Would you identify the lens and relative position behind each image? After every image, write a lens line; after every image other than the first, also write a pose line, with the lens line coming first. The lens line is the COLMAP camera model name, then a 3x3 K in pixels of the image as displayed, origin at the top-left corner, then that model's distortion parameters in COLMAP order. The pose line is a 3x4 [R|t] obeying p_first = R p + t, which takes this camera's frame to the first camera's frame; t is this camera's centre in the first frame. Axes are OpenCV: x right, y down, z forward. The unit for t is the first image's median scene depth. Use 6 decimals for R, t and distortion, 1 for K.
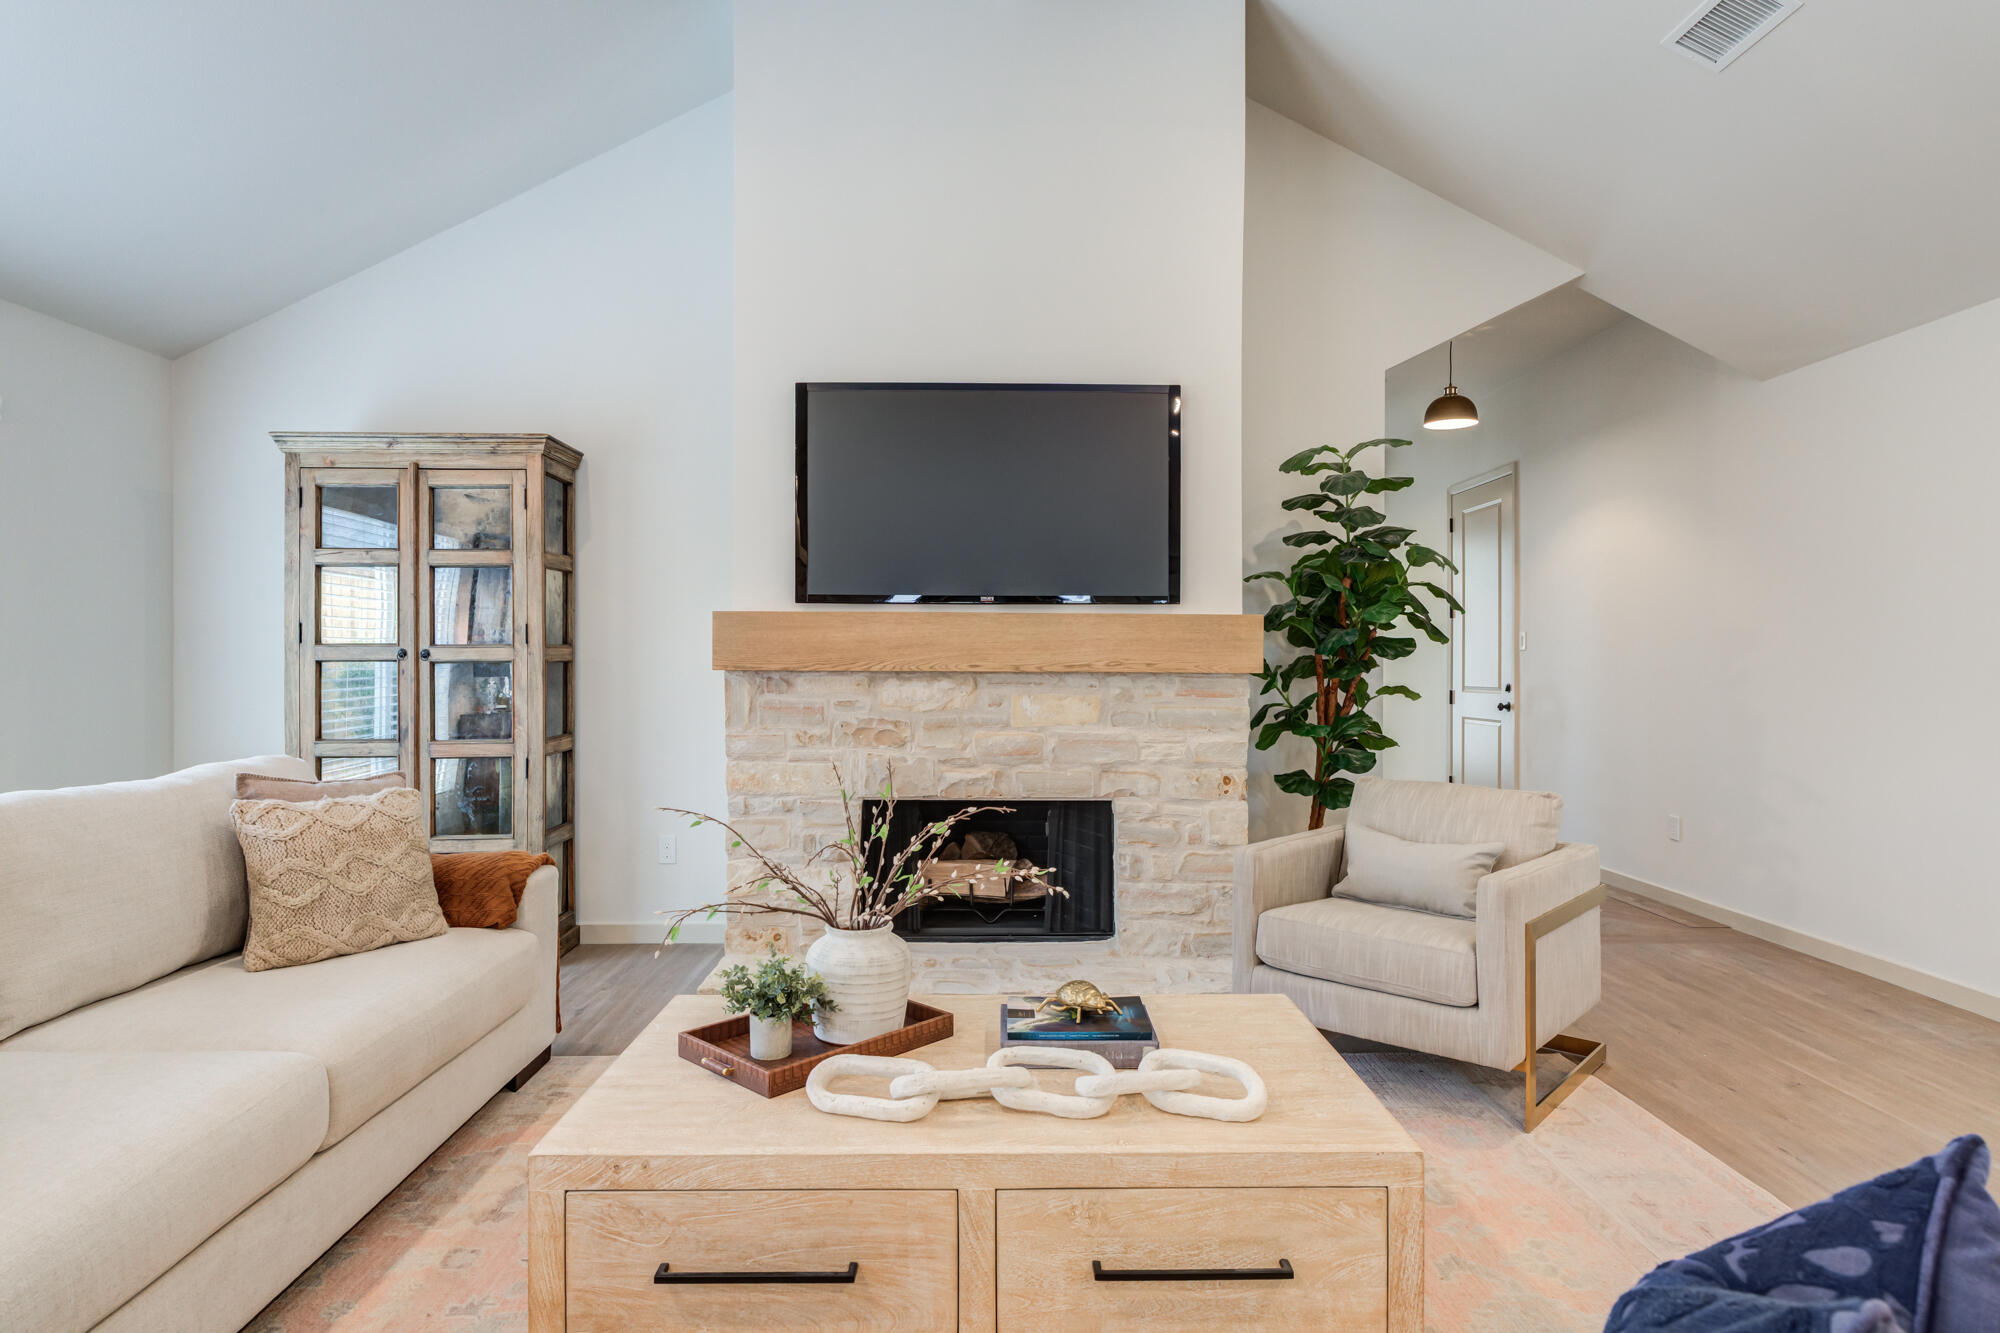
lens RADIAL K [[1117.8, 0, 1000.0], [0, 1117.8, 666.5], [0, 0, 1]] dist [-0.000452, 0.000211]
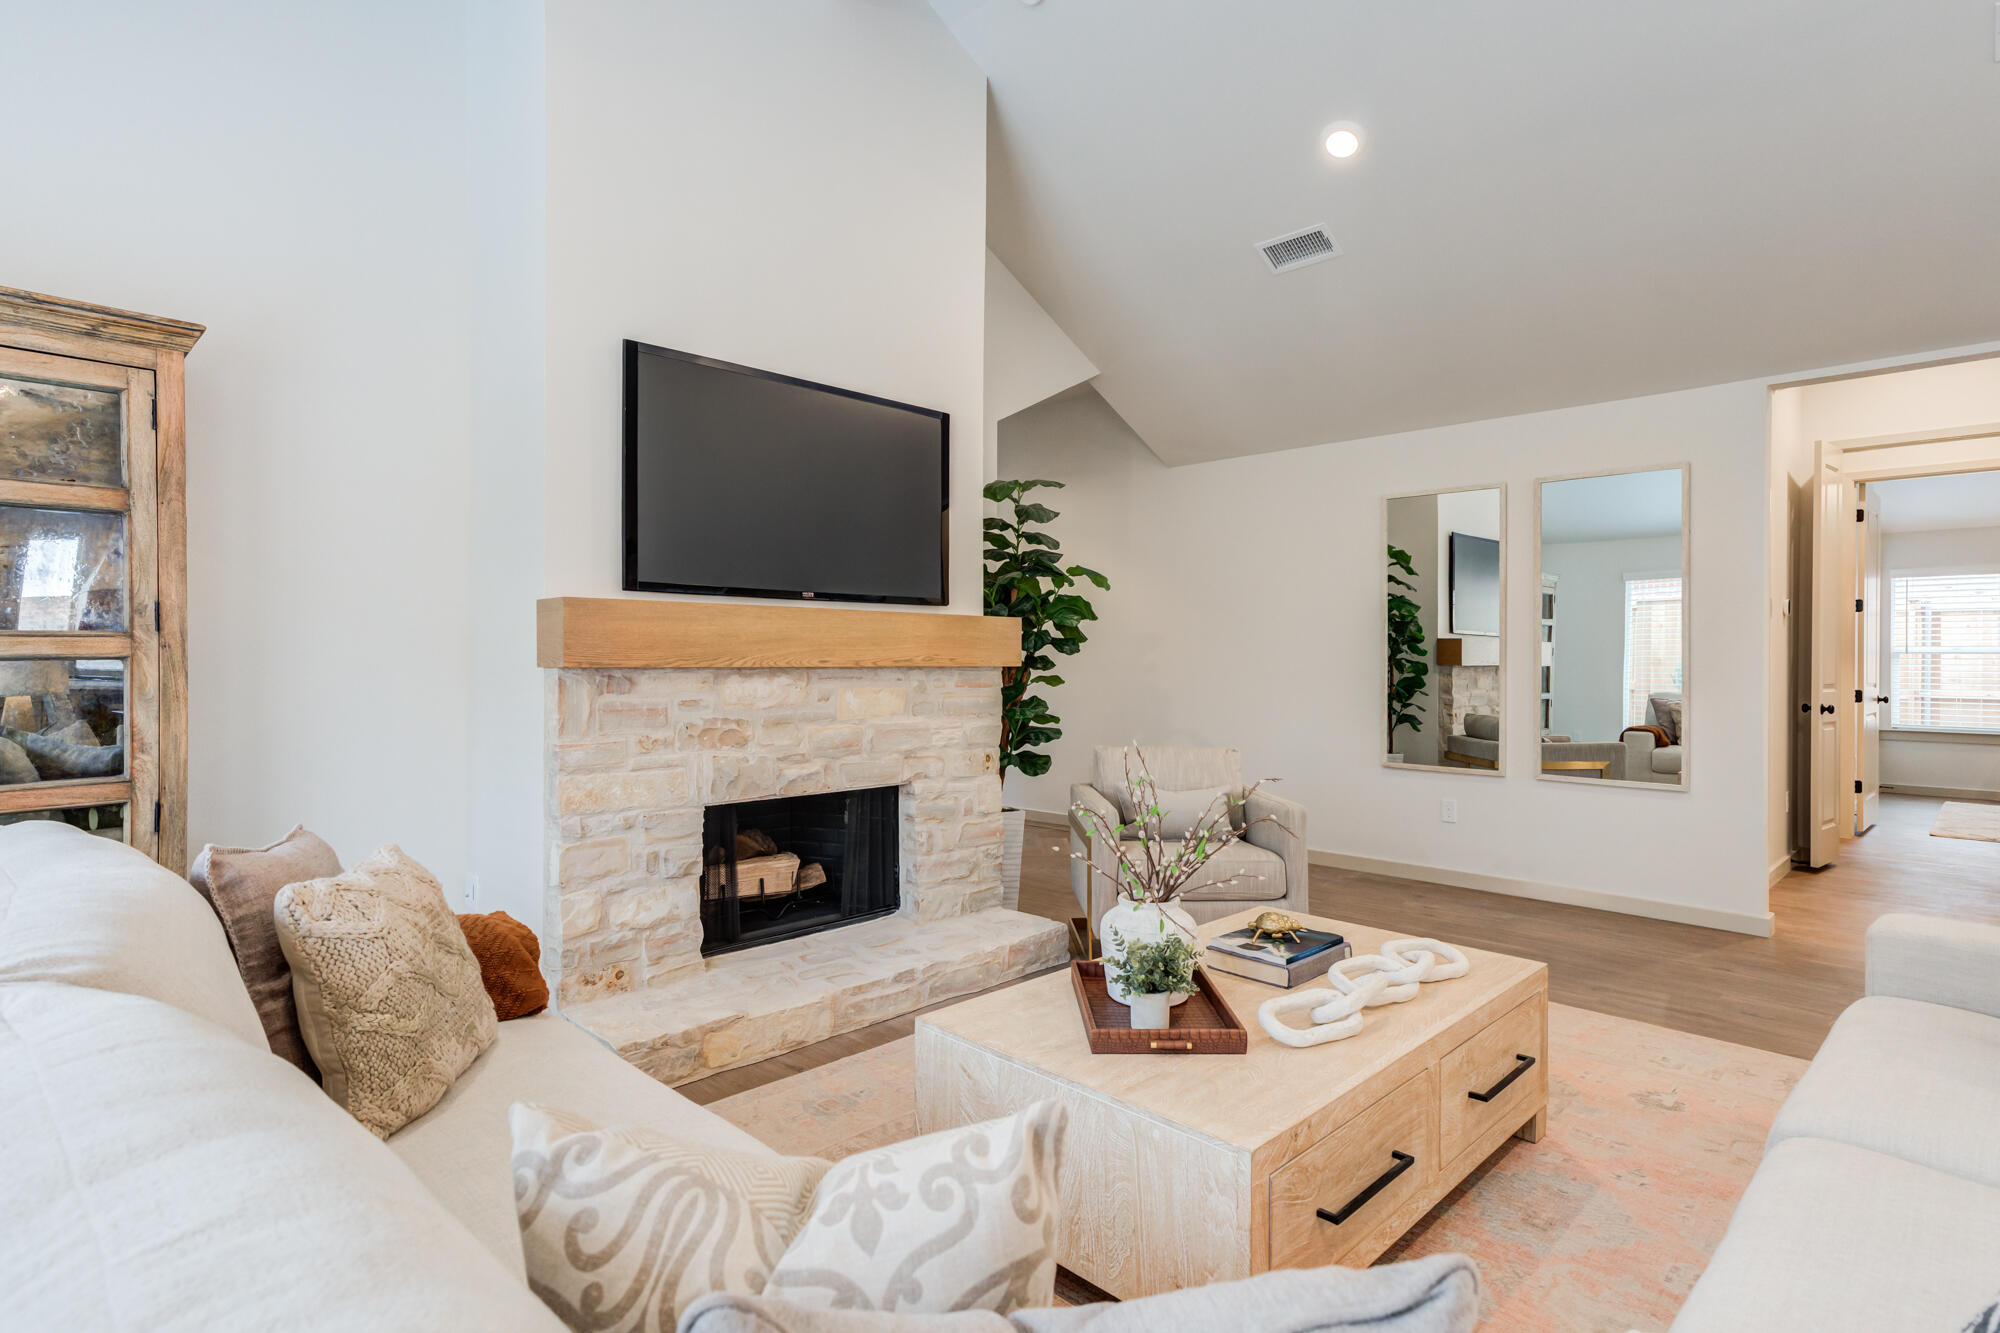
lens RADIAL K [[1027.7, 0, 996.0], [0, 1027.7, 660.4], [0, 0, 1]] dist [0.020458, 0.000826]
pose [[0.717767, -0.003149, 0.696276, -0.543825], [0.003055, 0.999994, 0.001372, -0.002143], [-0.696276, 0.001142, 0.717773, 0.219683]]
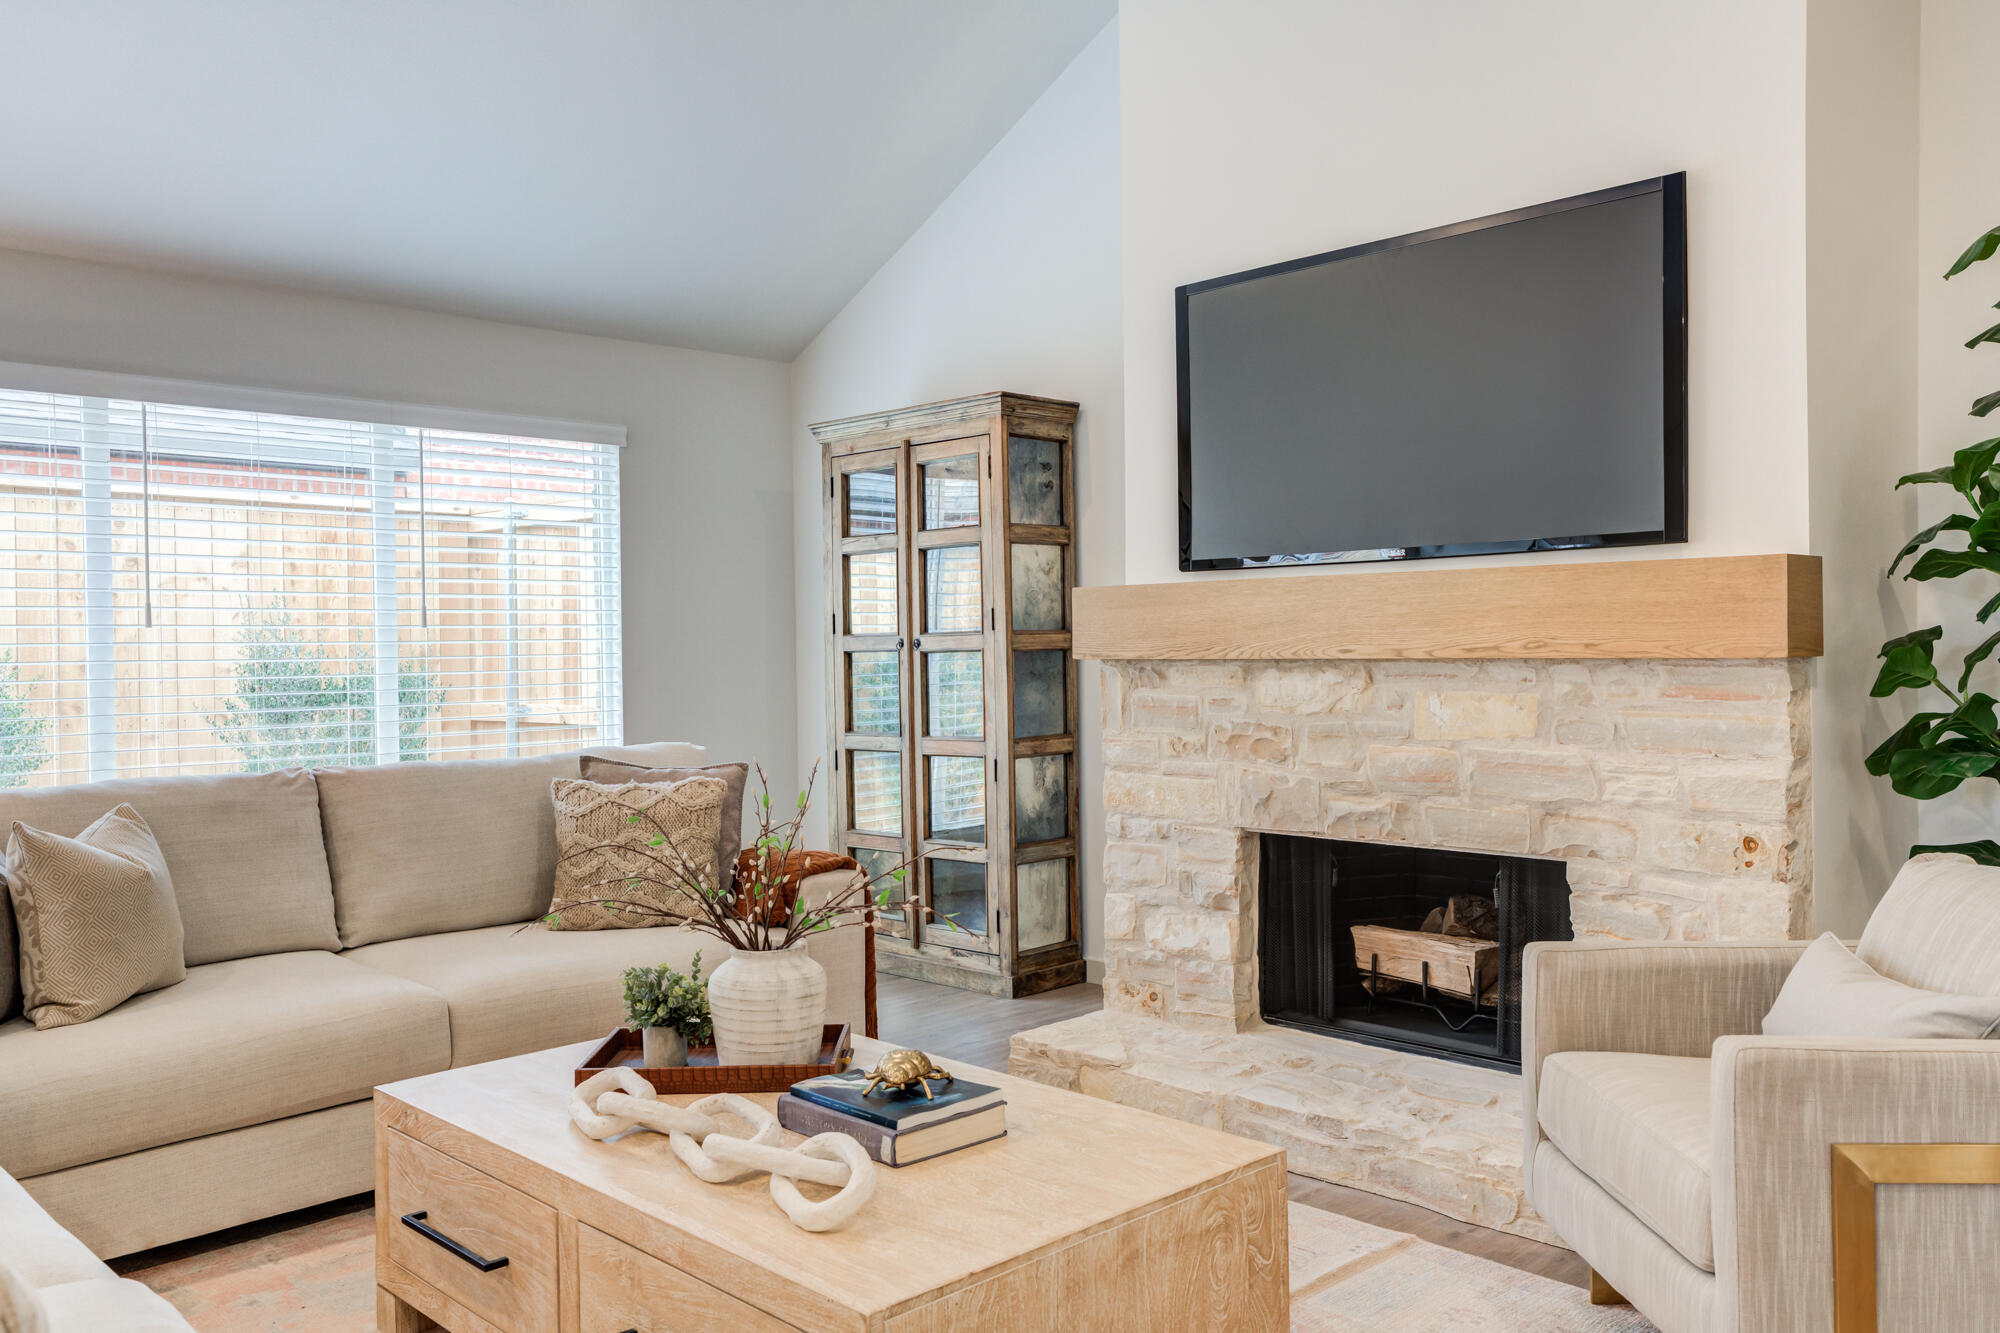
lens RADIAL K [[1573.5, 0, 996.1], [0, 1573.5, 665.9], [0, 0, 1]] dist [0.031994, 0.000380]
pose [[0.685415, -0.003361, -0.728145, 0.533871], [0.011235, 0.999919, 0.005960, 0.000591], [0.728066, -0.012266, 0.685397, 0.157350]]
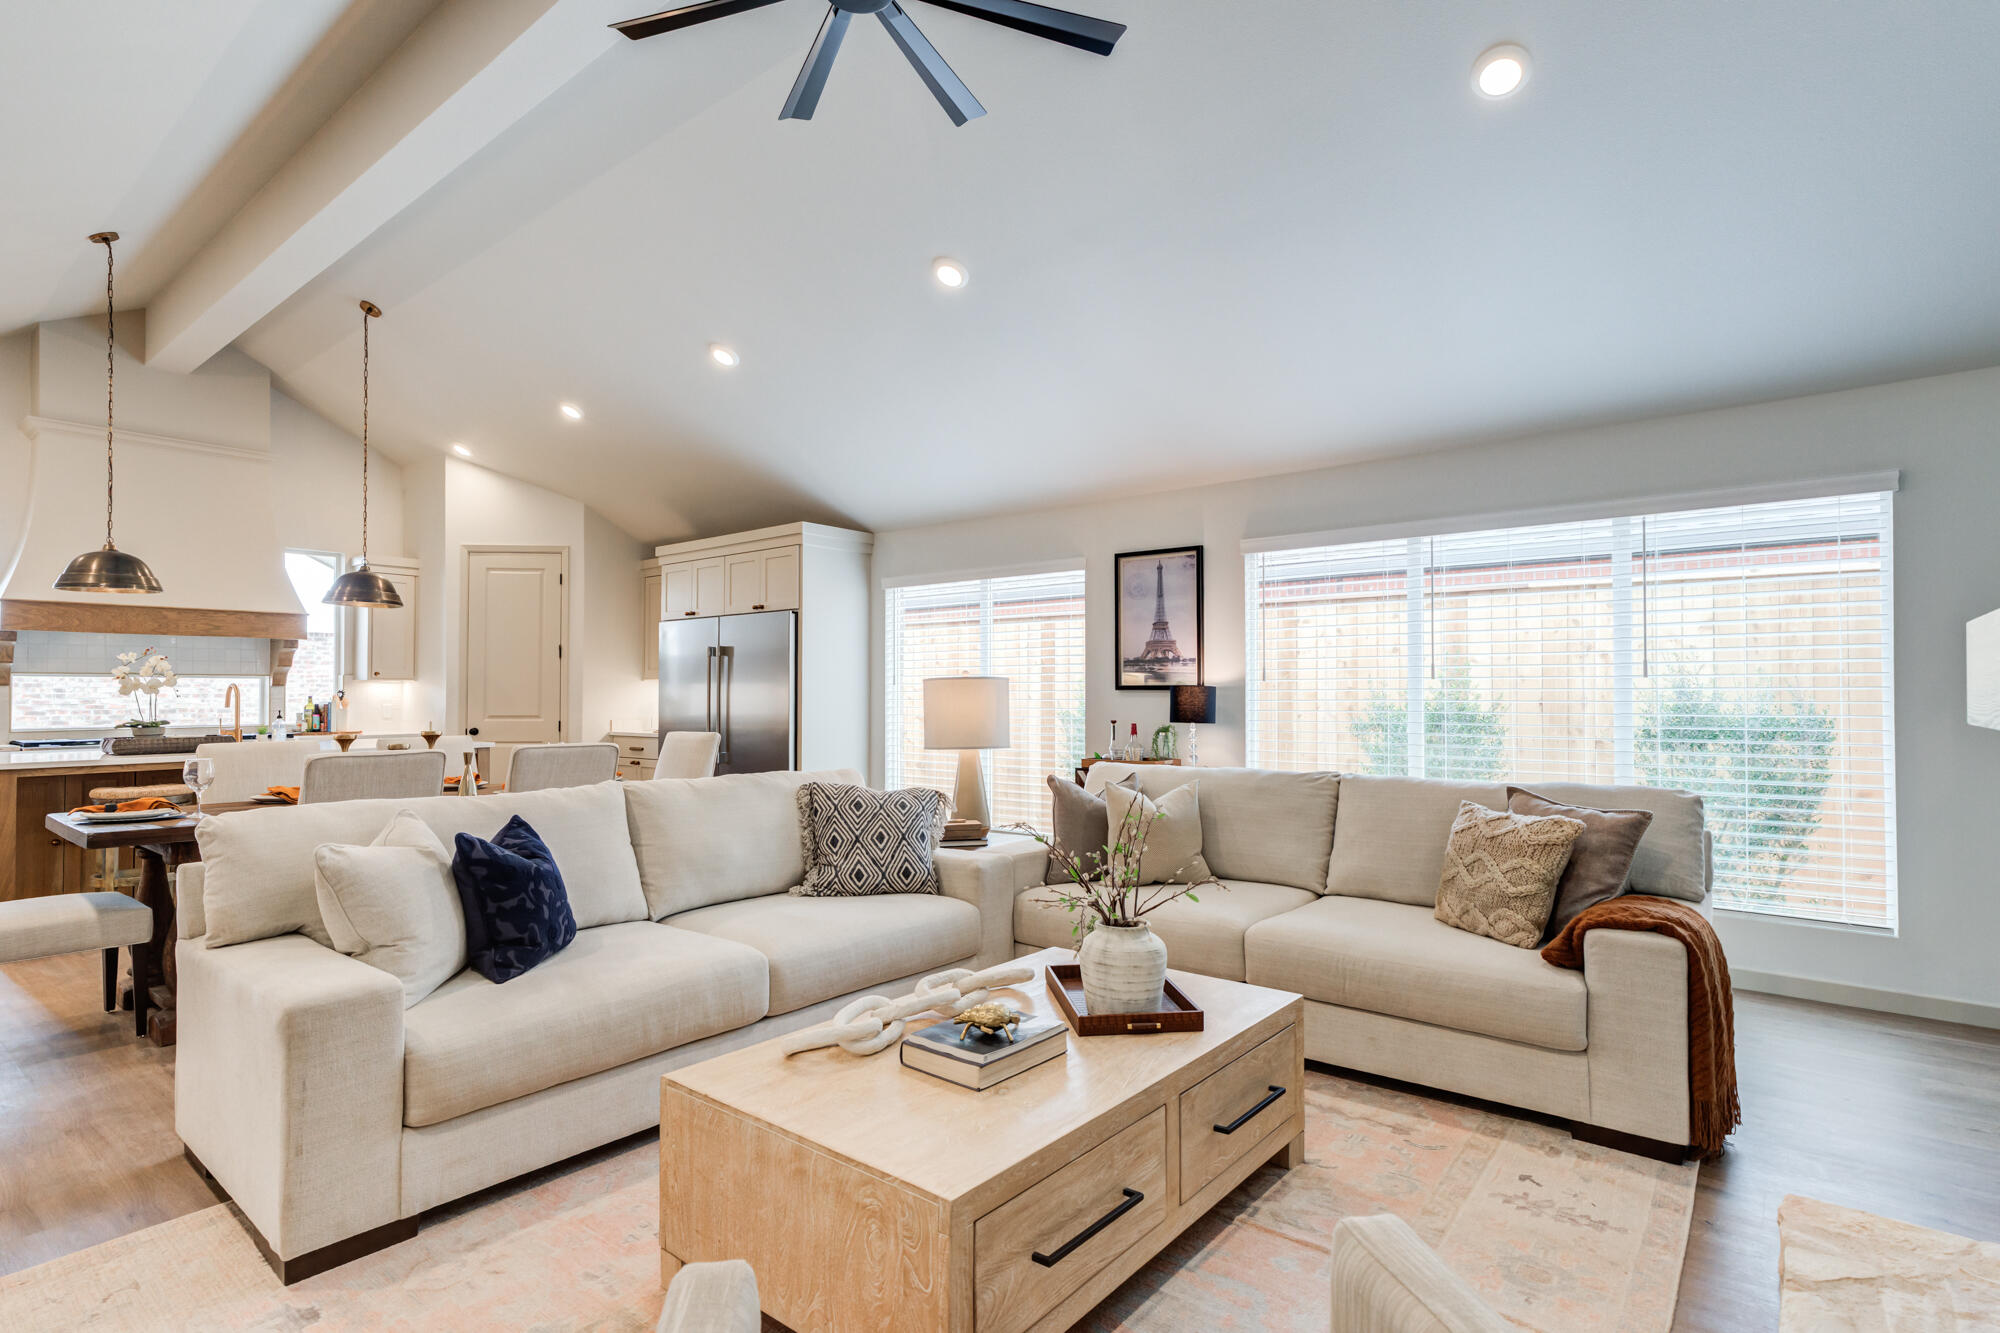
lens RADIAL K [[996.3, 0, 977.5], [0, 996.3, 675.3], [0, 0, 1]] dist [-0.000657, 0.010988]
pose [[-0.648286, -0.017126, -0.761205, 0.464818], [-0.006353, 0.999834, -0.017084, -0.010276], [0.761371, -0.006240, -0.648287, 0.918271]]
